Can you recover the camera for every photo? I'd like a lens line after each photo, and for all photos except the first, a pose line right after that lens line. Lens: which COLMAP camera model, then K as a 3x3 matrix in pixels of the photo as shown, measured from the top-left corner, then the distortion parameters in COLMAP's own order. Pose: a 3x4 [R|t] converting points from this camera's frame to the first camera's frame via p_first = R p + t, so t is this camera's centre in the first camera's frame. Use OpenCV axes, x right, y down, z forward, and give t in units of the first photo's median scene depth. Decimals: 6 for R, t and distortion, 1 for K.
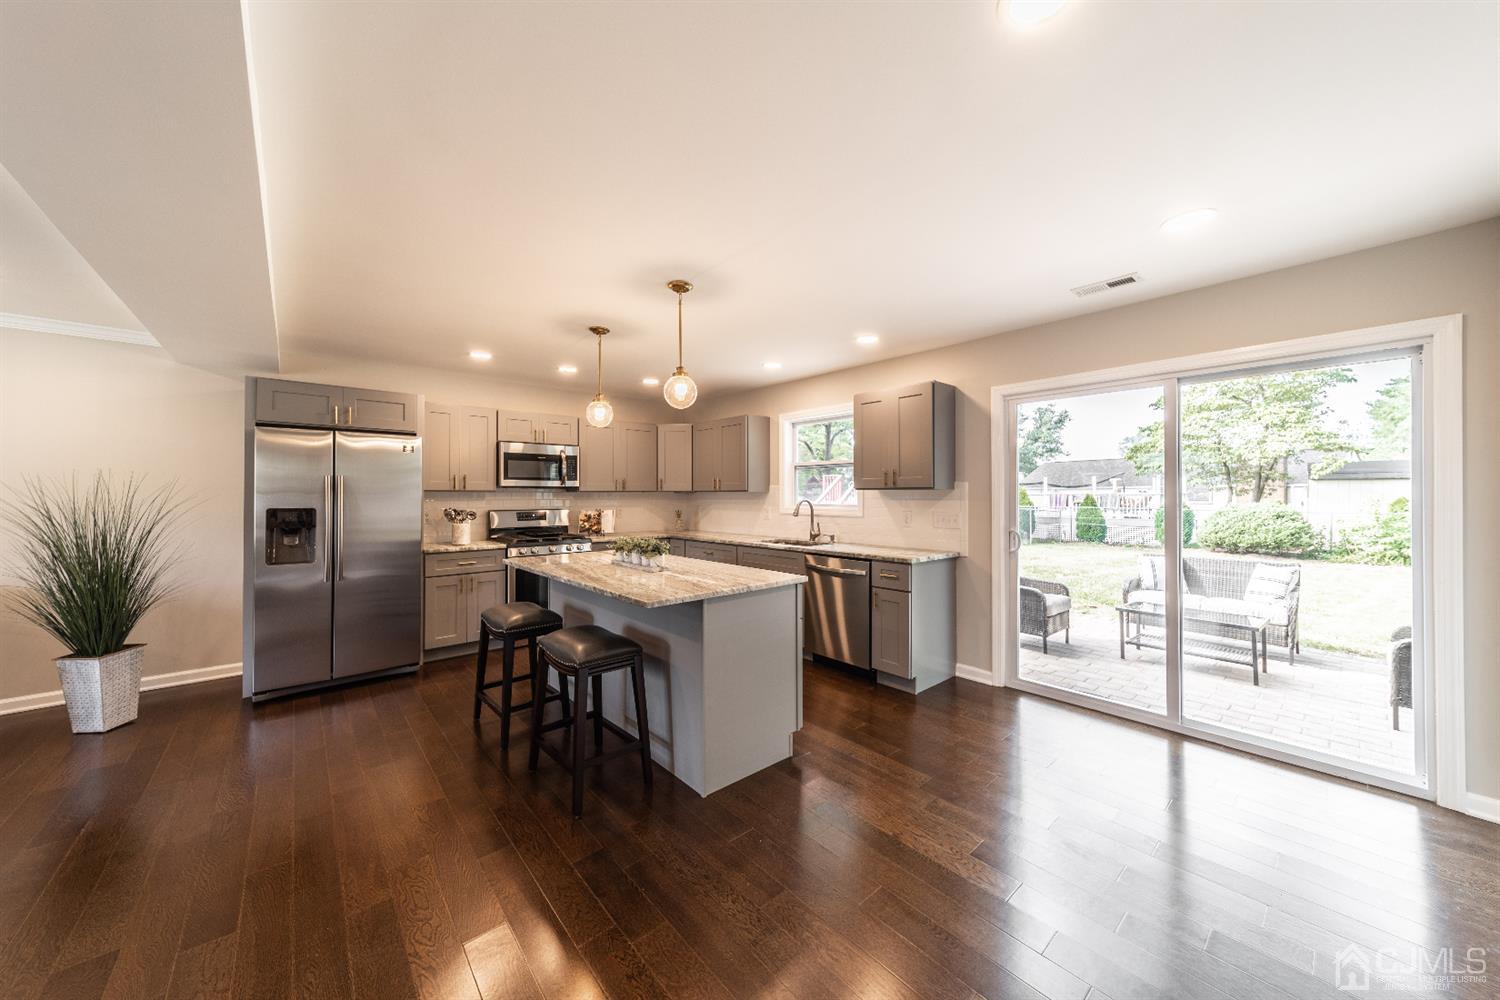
lens RADIAL K [[527.1, 0, 750.0], [0, 527.1, 495.8], [0, 0, 1]] dist [0.009519, -0.000036]
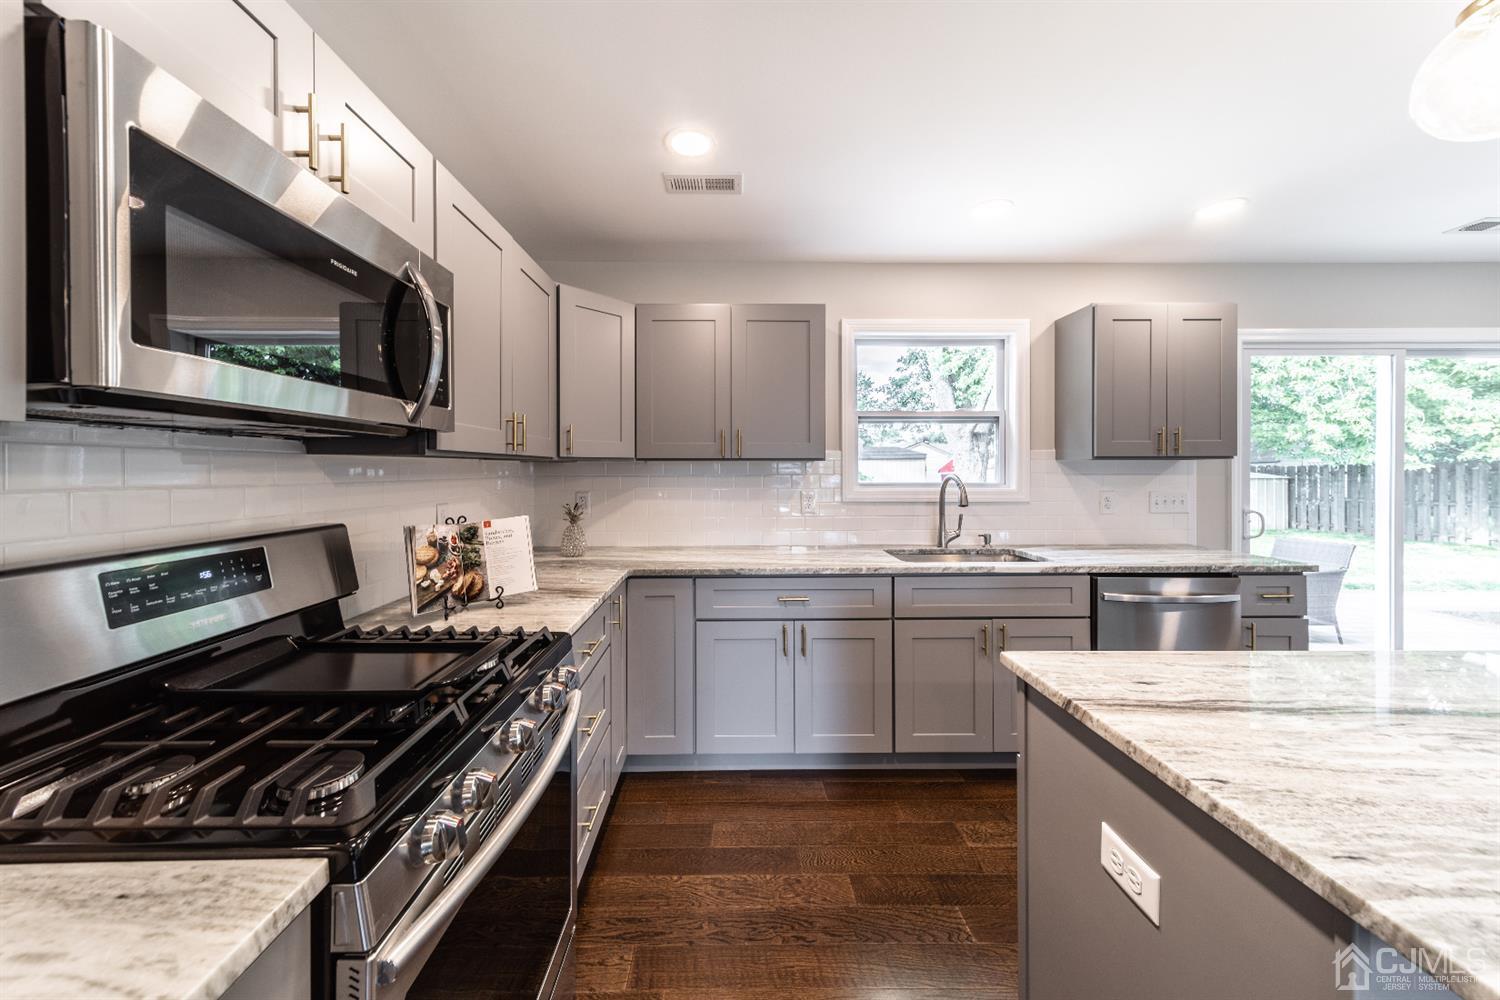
lens RADIAL K [[538.0, 0, 745.1], [0, 538.0, 466.6], [0, 0, 1]] dist [0.011496, 0.000056]
pose [[0.645366, 0.003655, 0.763864, -0.445602], [-0.000219, 0.999989, -0.004600, 0.000300], [-0.763873, 0.002801, 0.645360, 0.753424]]
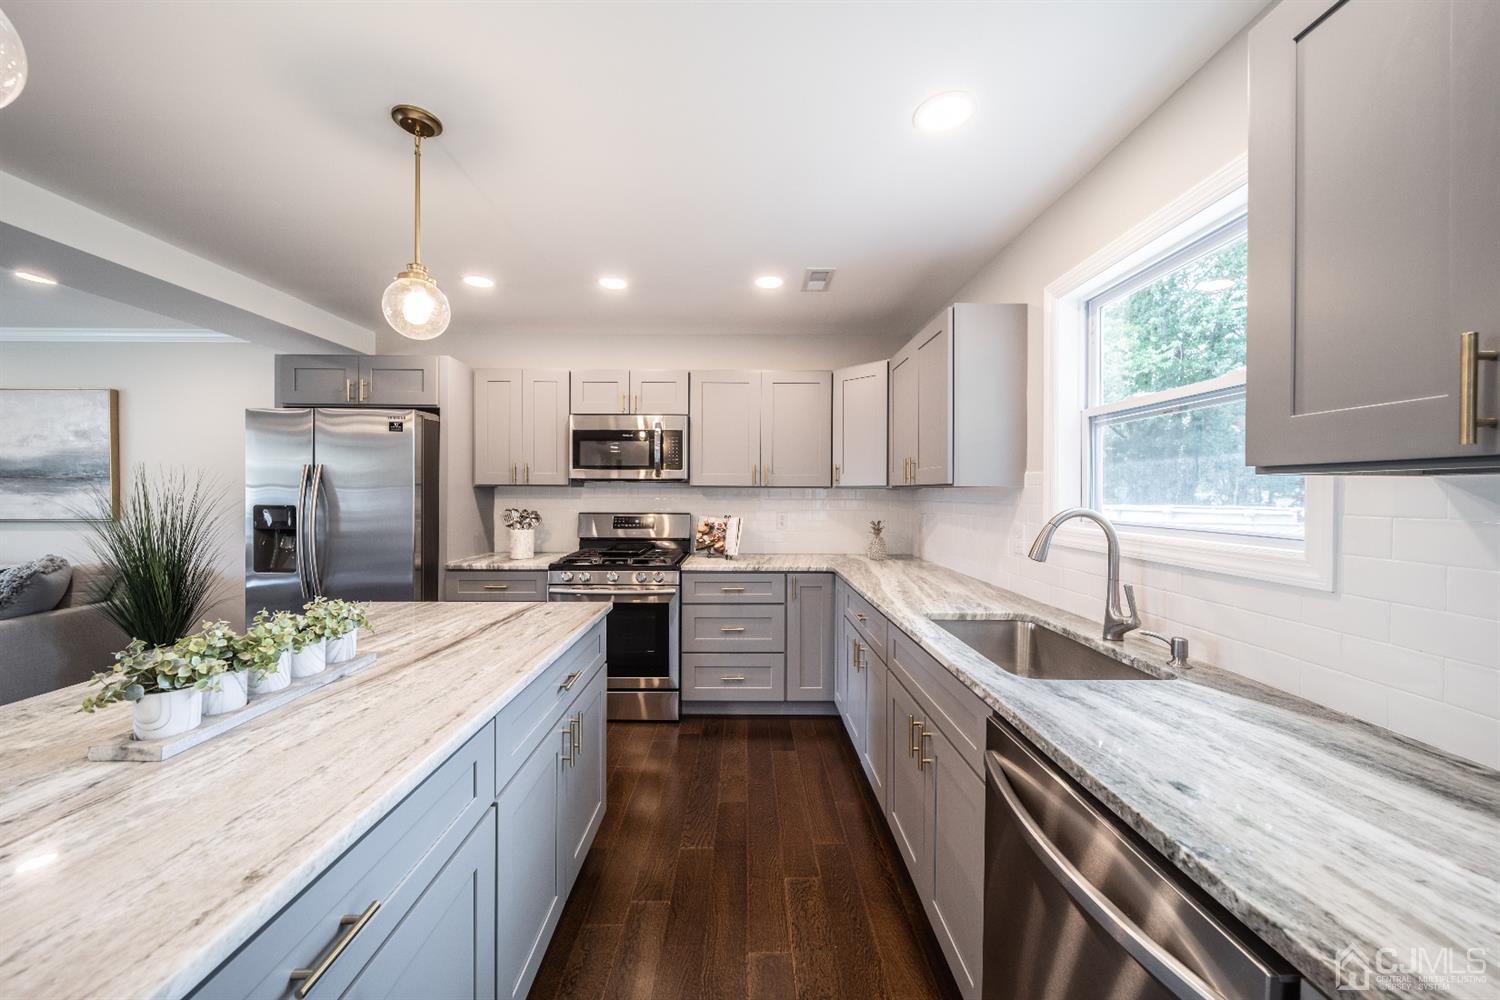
lens RADIAL K [[527.1, 0, 750.0], [0, 527.1, 495.8], [0, 0, 1]] dist [0.009519, -0.000036]
pose [[0.759583, 0.009810, -0.650337, 0.152189], [-0.008514, 0.999951, 0.005139, -0.001157], [0.650355, 0.001633, 0.759629, 0.588504]]
